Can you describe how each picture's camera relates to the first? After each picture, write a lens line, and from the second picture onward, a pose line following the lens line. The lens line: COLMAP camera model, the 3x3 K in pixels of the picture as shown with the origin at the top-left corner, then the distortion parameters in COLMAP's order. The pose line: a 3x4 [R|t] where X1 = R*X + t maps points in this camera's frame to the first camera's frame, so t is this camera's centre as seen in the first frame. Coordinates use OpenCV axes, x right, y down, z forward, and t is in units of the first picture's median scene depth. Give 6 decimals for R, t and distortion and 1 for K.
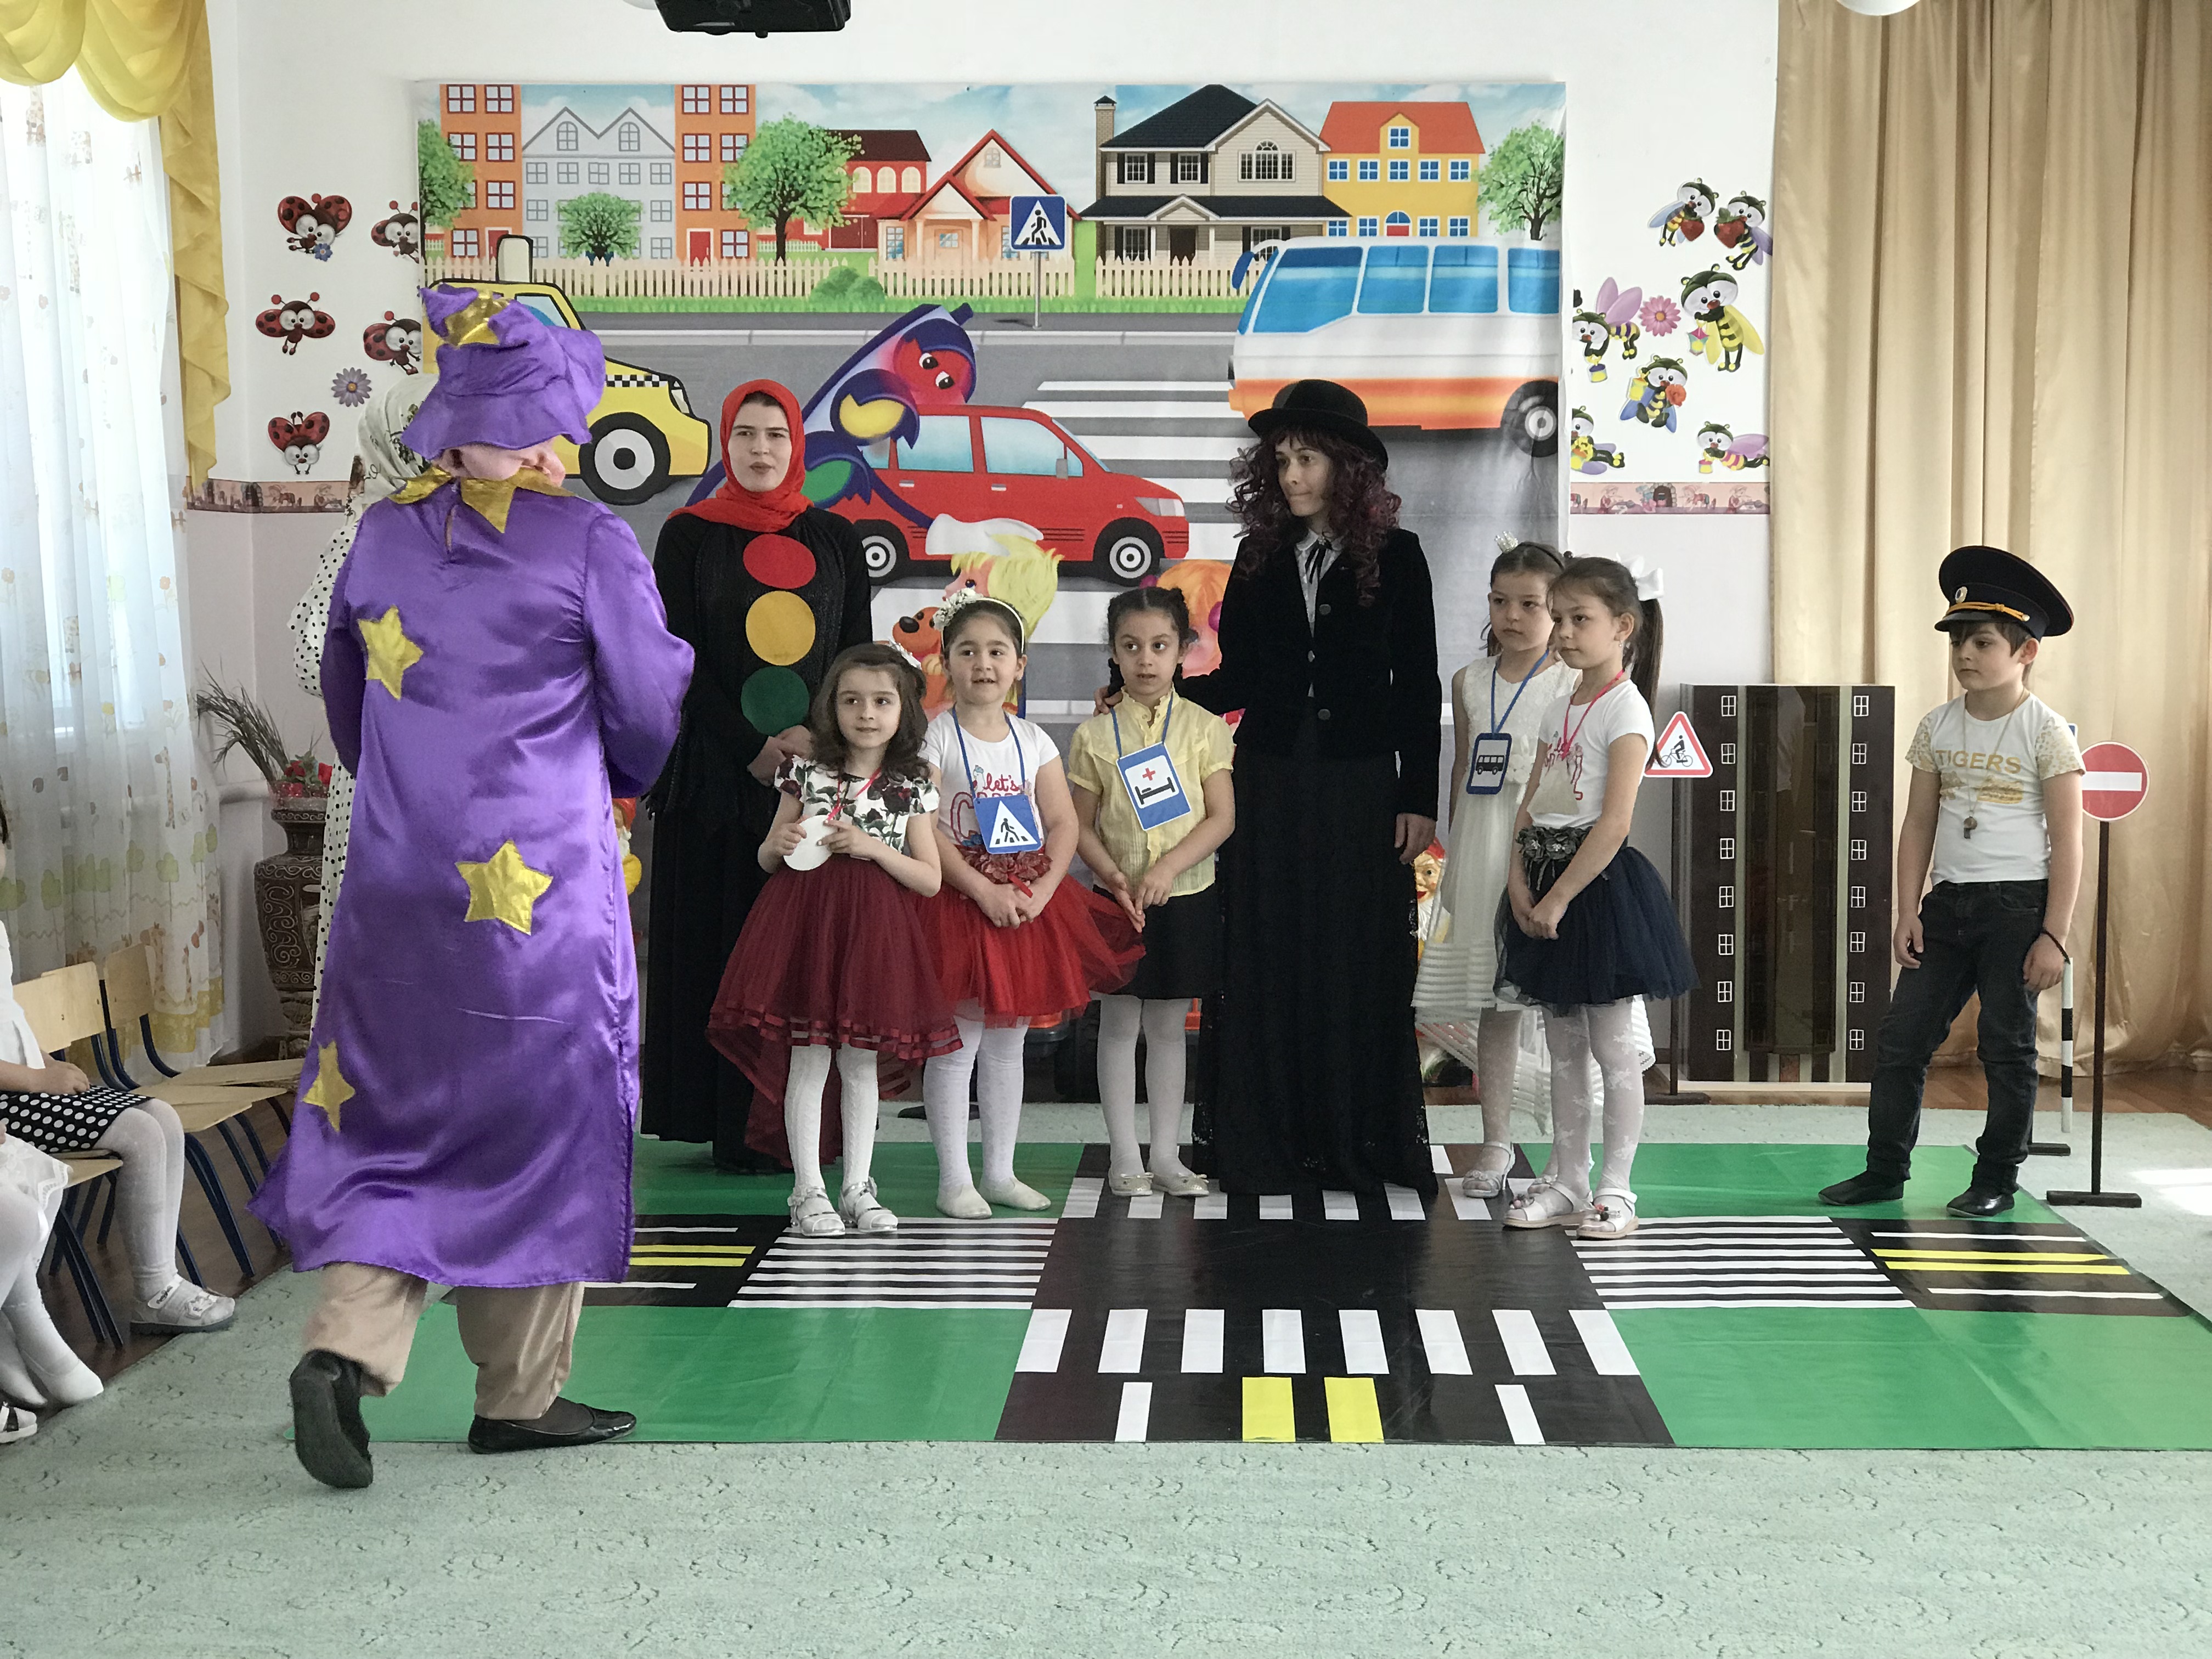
lens RADIAL K [[3704.5, 0, 1104.5], [0, 3704.5, 822.9], [0, 0, 1]] dist [0.049660, 0.000000]
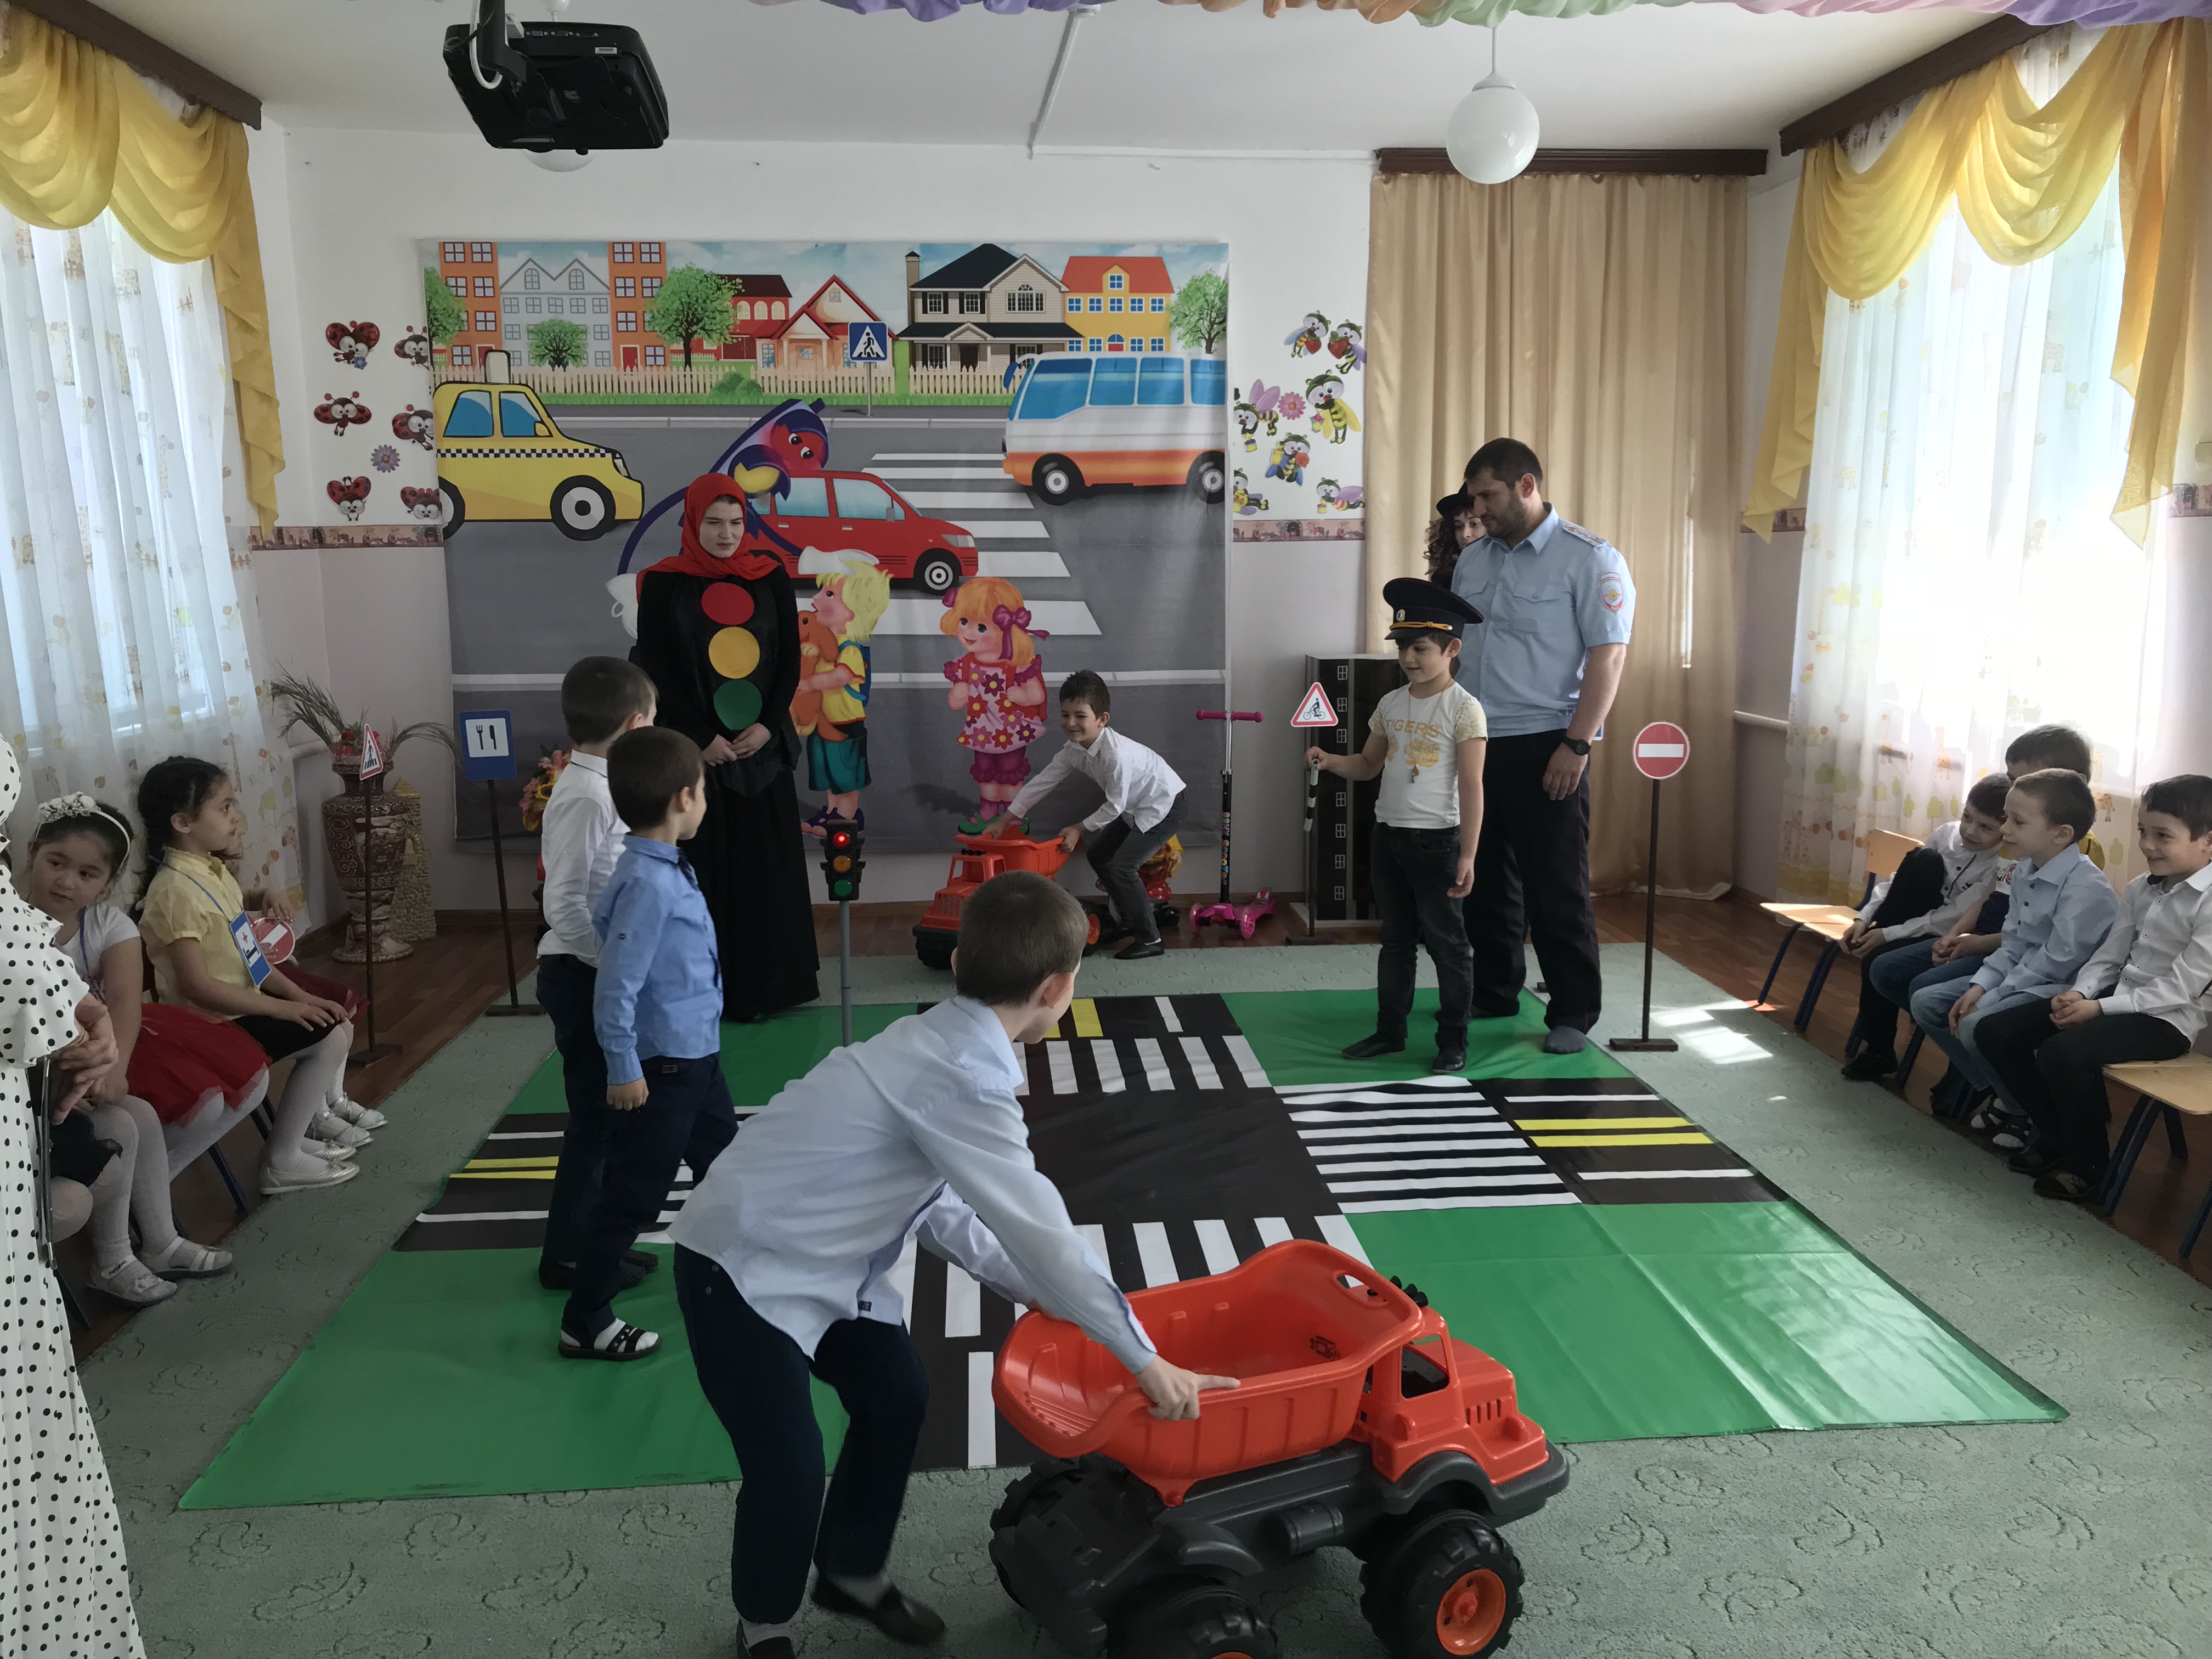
lens RADIAL K [[1839.7, 0, 1094.4], [0, 1839.7, 843.1], [0, 0, 1]] dist [0.048056, -0.065981]
pose [[0.995062, -0.026323, 0.095700, -0.004237], [0.016426, 0.994569, 0.102775, -0.039728], [-0.097886, -0.100695, 0.990090, 0.258975]]
